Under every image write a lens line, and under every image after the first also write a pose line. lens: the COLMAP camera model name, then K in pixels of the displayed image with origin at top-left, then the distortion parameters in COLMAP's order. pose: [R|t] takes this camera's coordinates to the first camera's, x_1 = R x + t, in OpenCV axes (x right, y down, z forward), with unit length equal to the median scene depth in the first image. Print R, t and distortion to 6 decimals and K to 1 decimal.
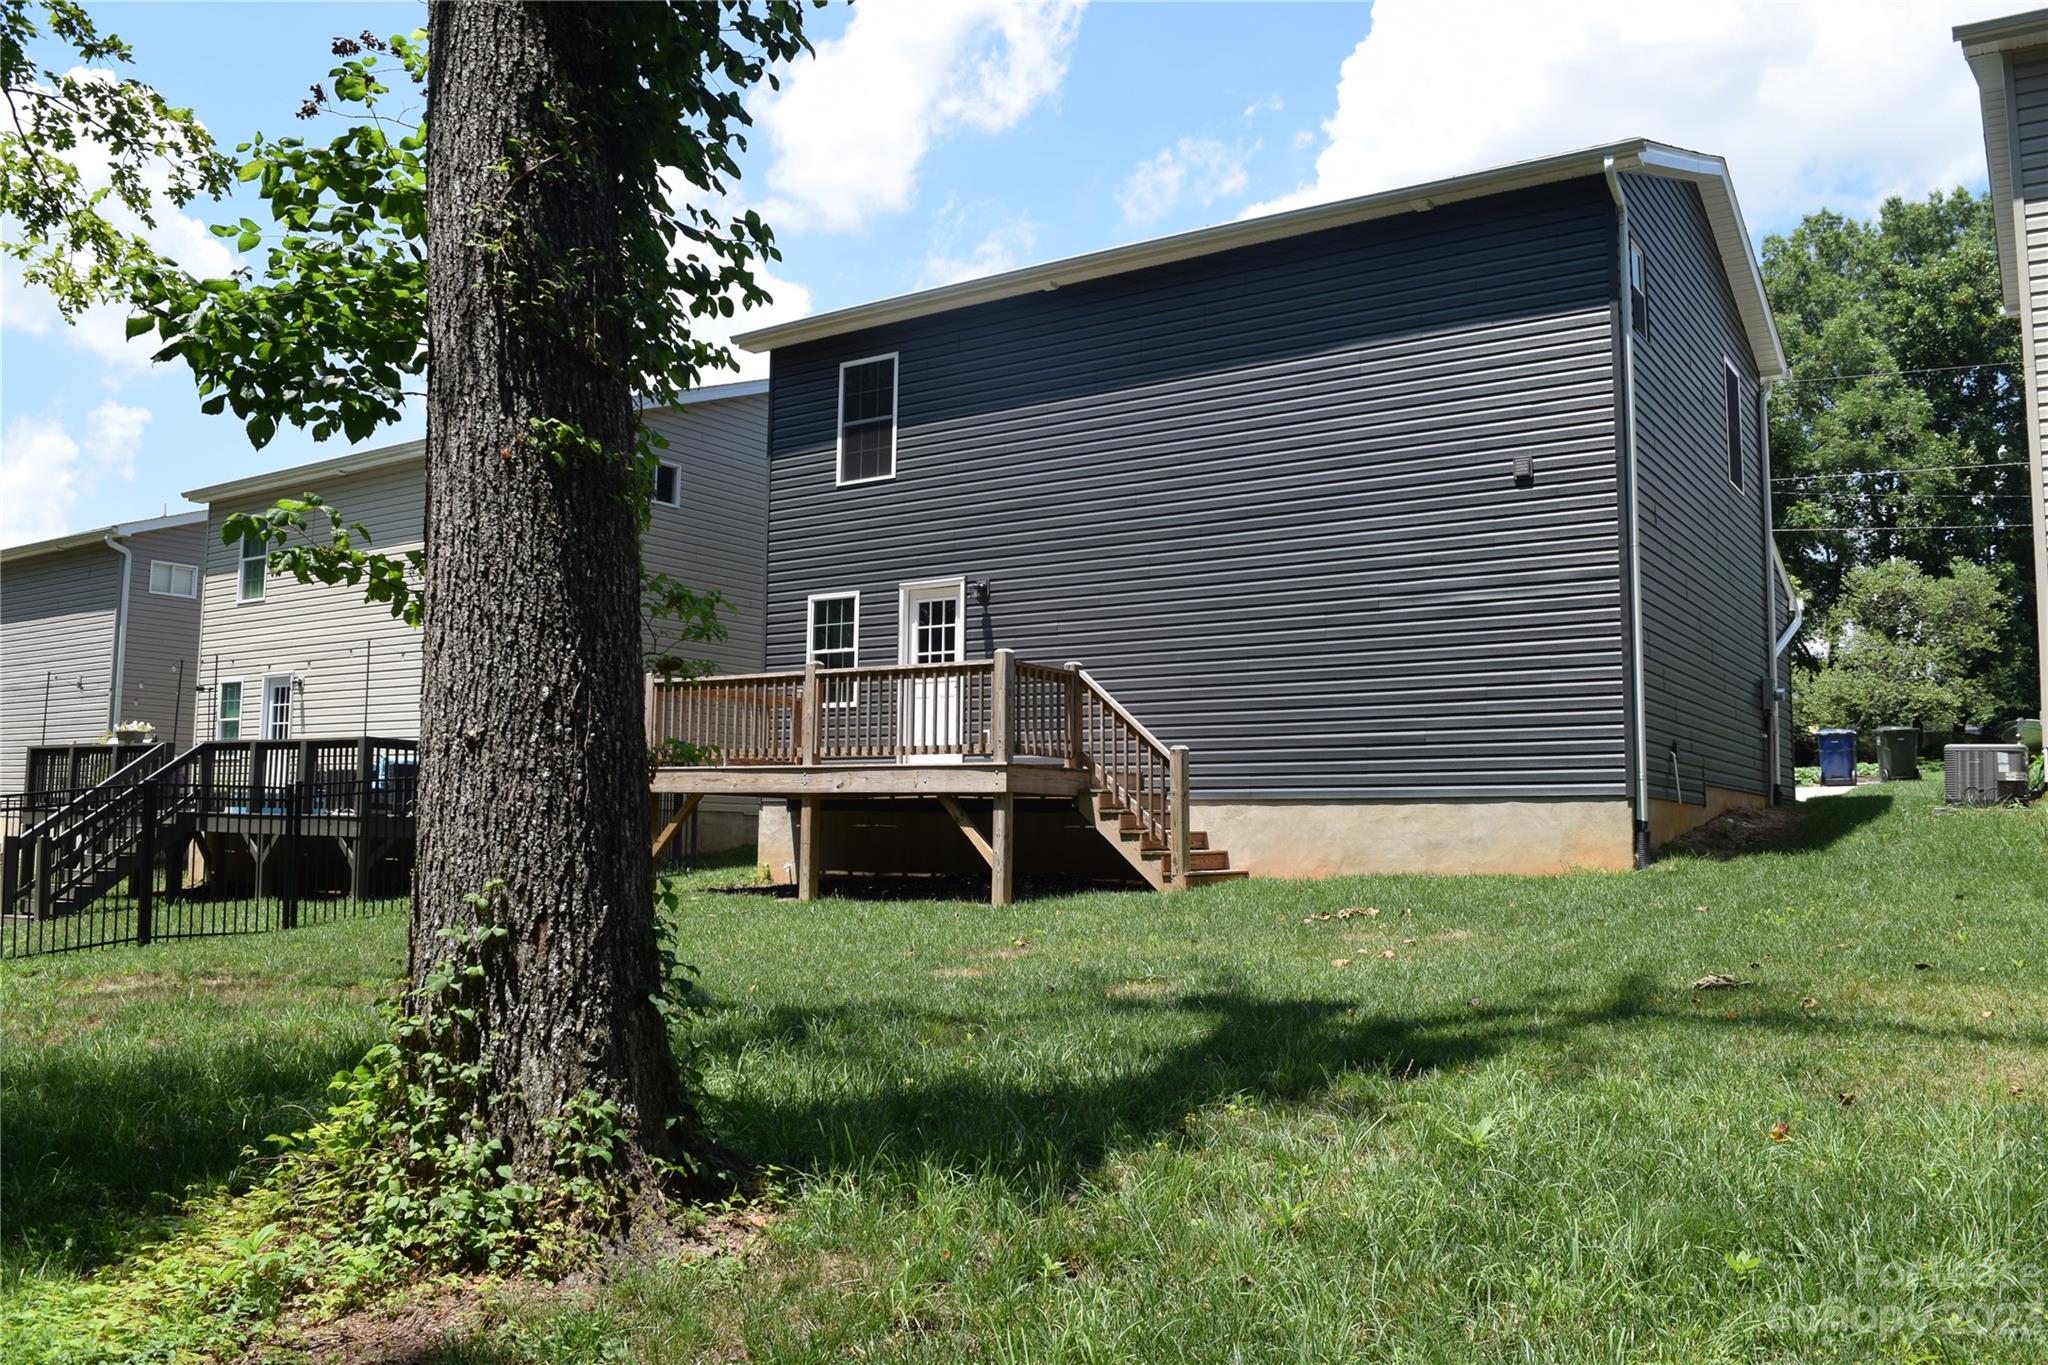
lens RADIAL K [[1611.6, 0, 1017.1], [0, 1611.6, 678.4], [0, 0, 1]] dist [-0.097660, 0.023809]
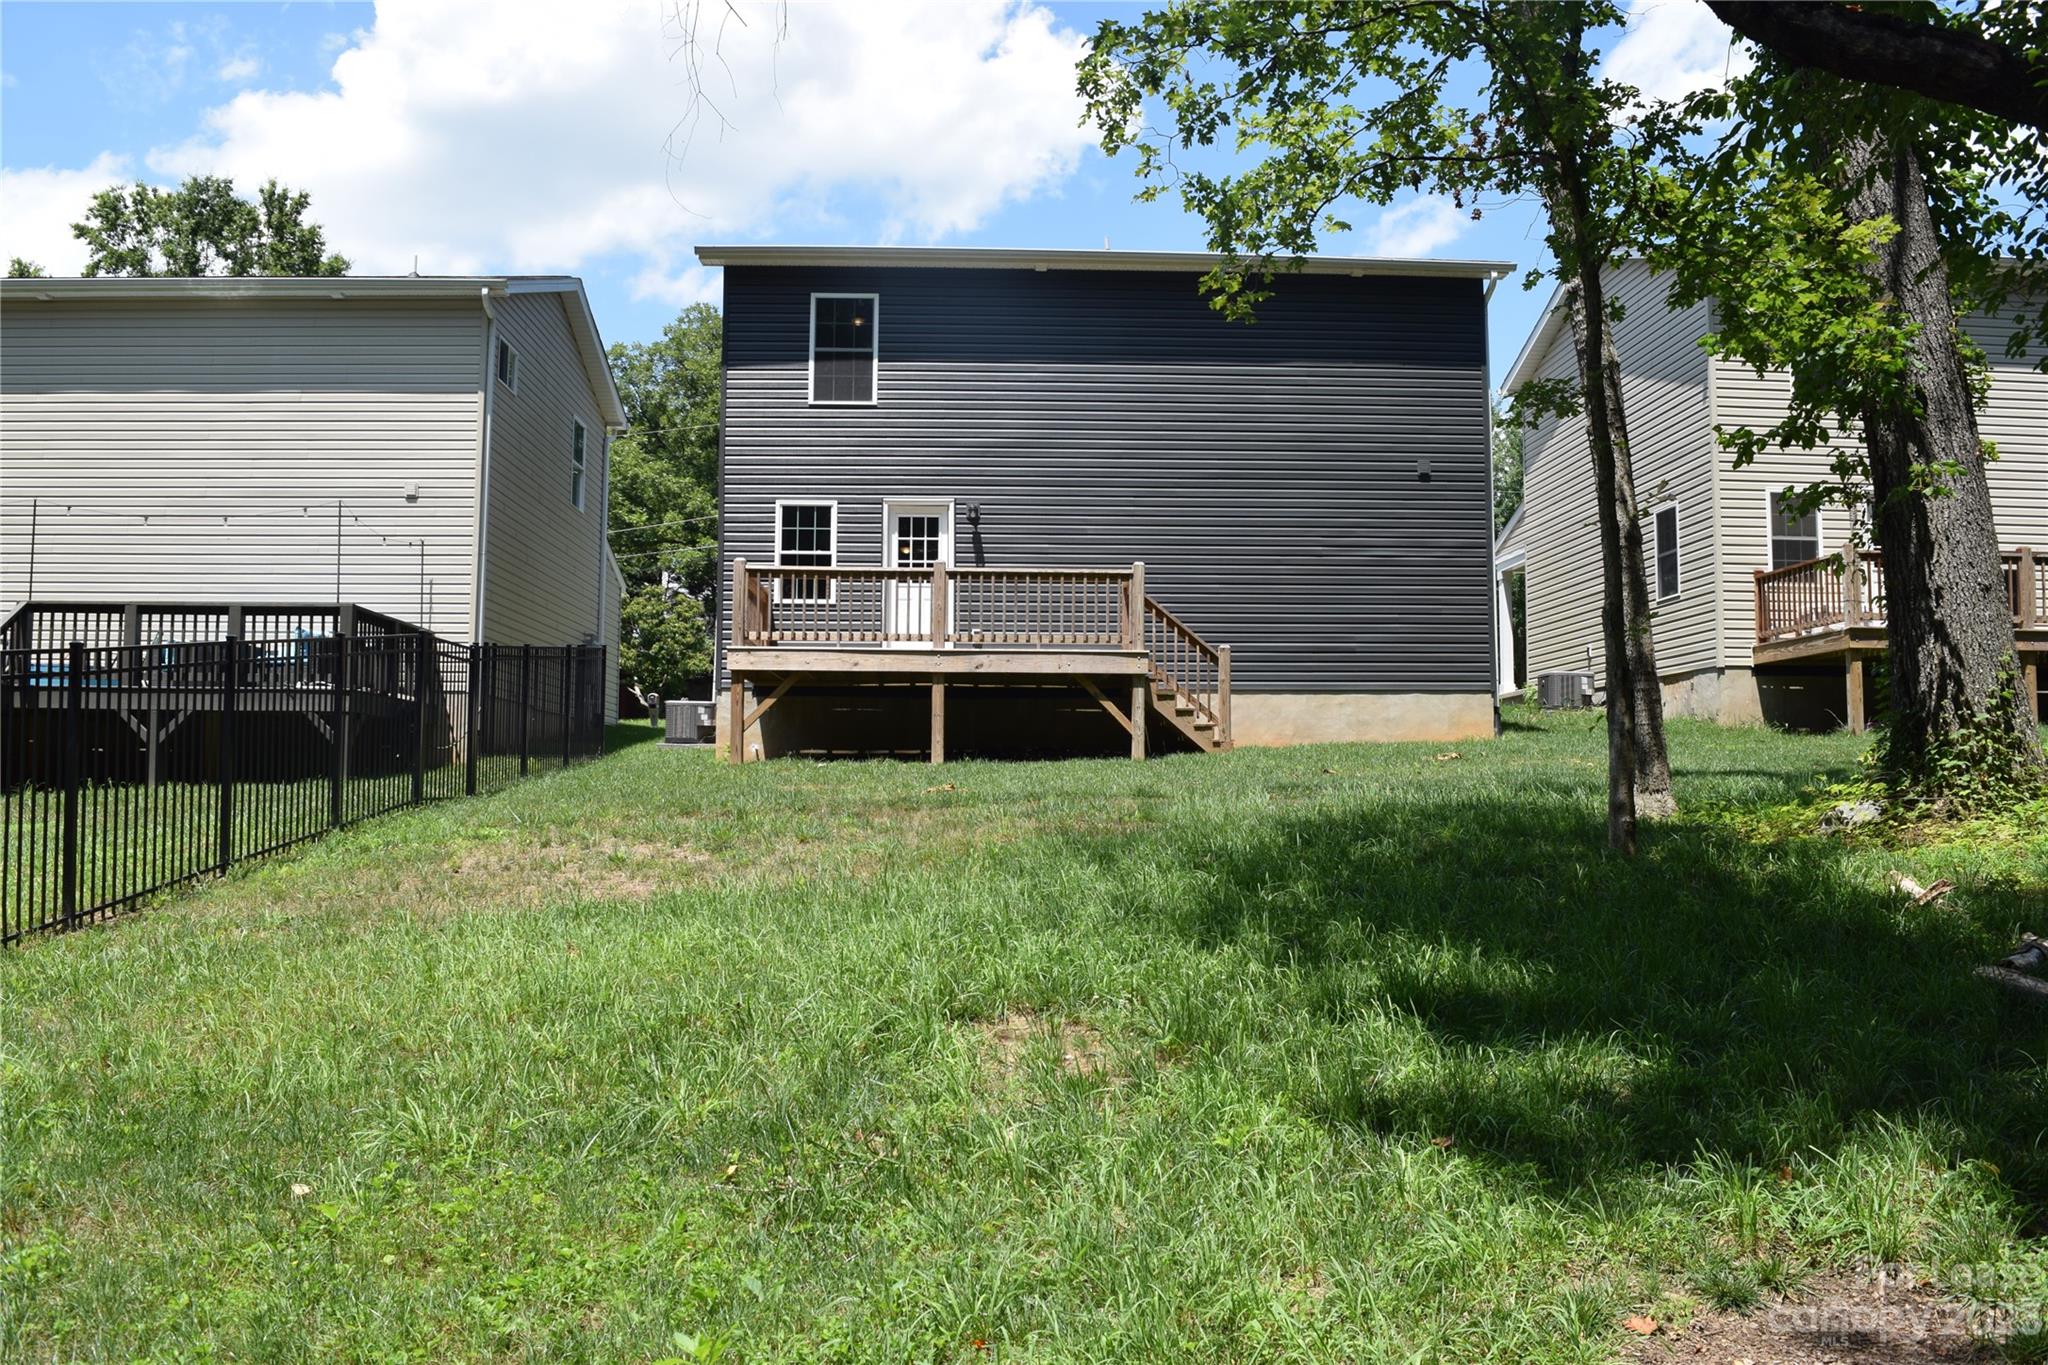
lens RADIAL K [[1611.6, 0, 1017.1], [0, 1611.6, 678.4], [0, 0, 1]] dist [-0.097660, 0.023809]
pose [[0.804838, 0.035965, 0.592403, -0.669103], [-0.052072, 0.998592, 0.010120, 0.052310], [-0.591205, -0.038993, 0.805578, 0.018939]]
